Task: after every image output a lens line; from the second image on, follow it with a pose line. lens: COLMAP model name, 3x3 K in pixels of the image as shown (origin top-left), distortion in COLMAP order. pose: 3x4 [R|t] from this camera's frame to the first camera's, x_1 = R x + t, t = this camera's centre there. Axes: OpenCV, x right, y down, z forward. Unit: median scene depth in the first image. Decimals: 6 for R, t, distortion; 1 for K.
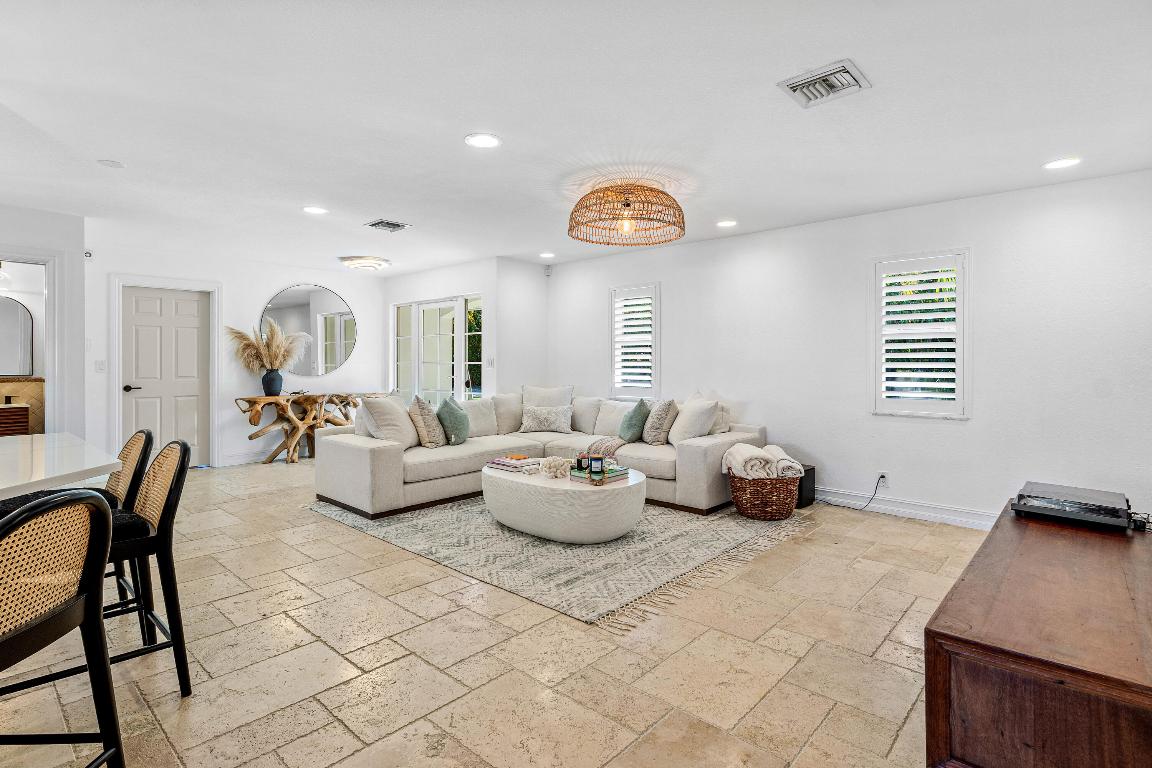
lens RADIAL K [[567.2, 0, 541.1], [0, 567.2, 358.6], [0, 0, 1]] dist [0.001499, 0.001726]
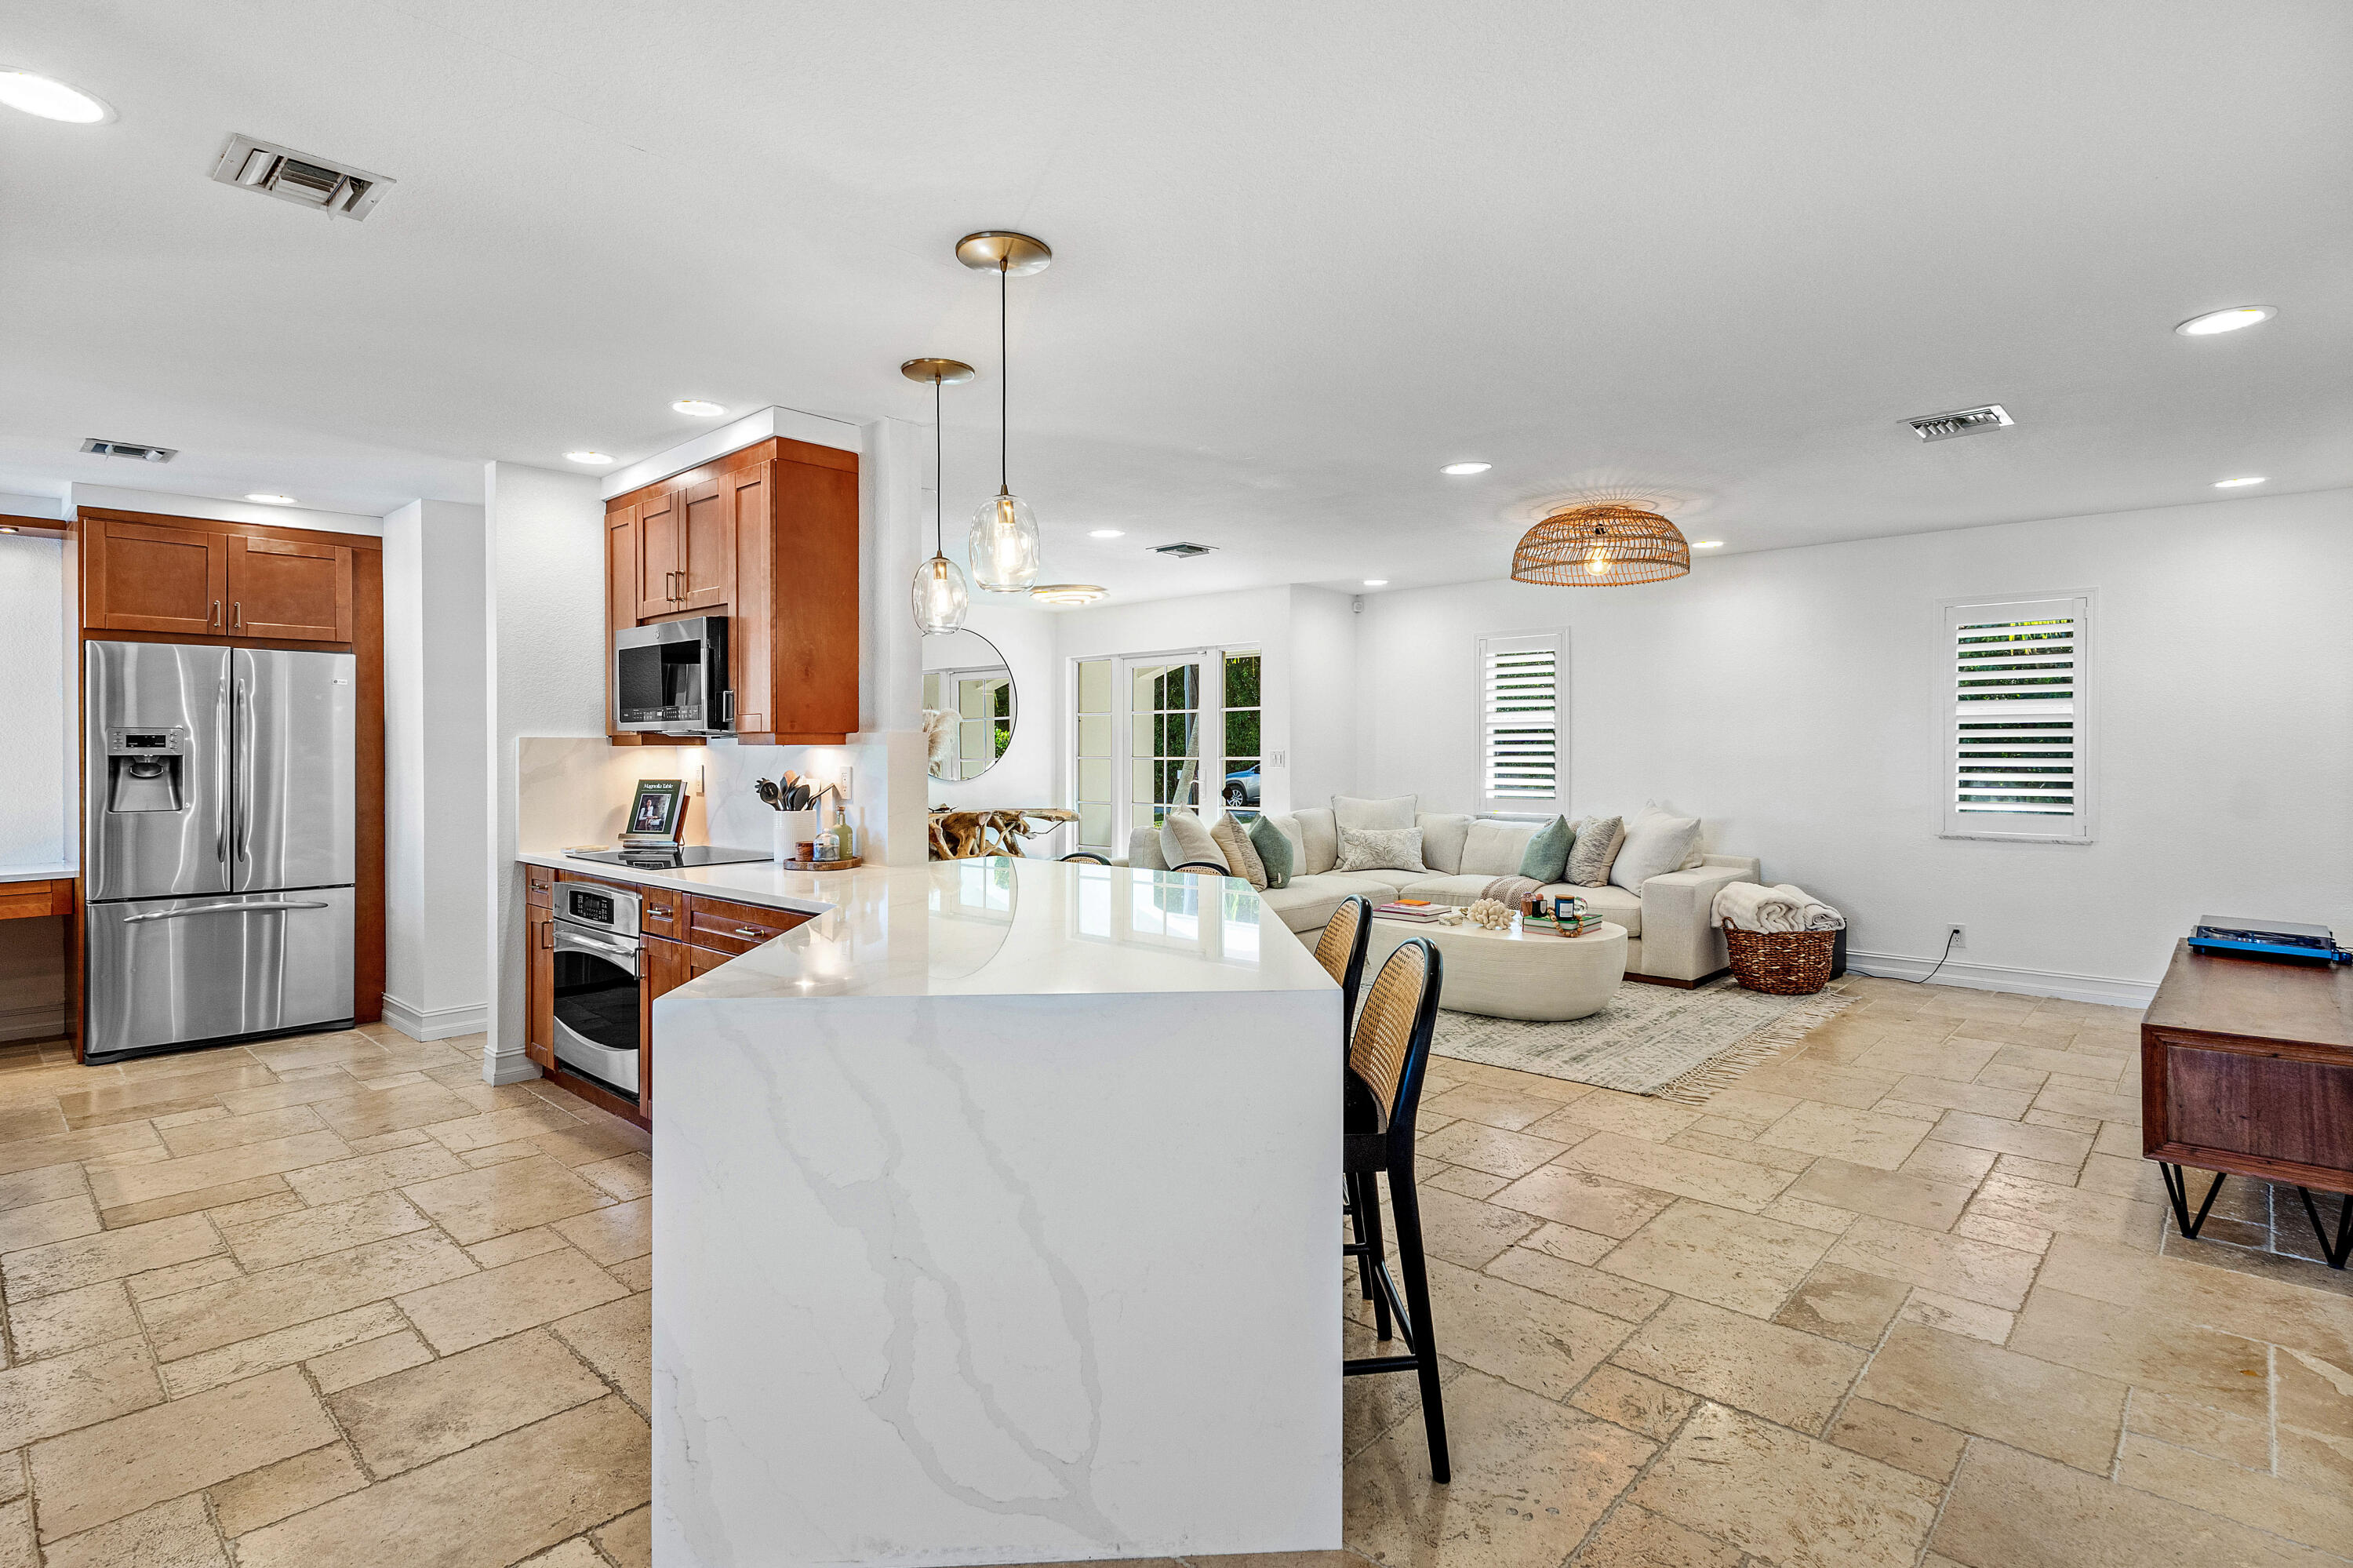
lens RADIAL K [[1158.6, 0, 1123.3], [0, 1158.6, 746.1], [0, 0, 1]] dist [0.001499, 0.001726]
pose [[0.999994, -0.003431, 0.000001, -0.372809], [0.003431, 0.999986, 0.004092, -0.016827], [-0.000015, -0.004092, 0.999992, -0.354796]]
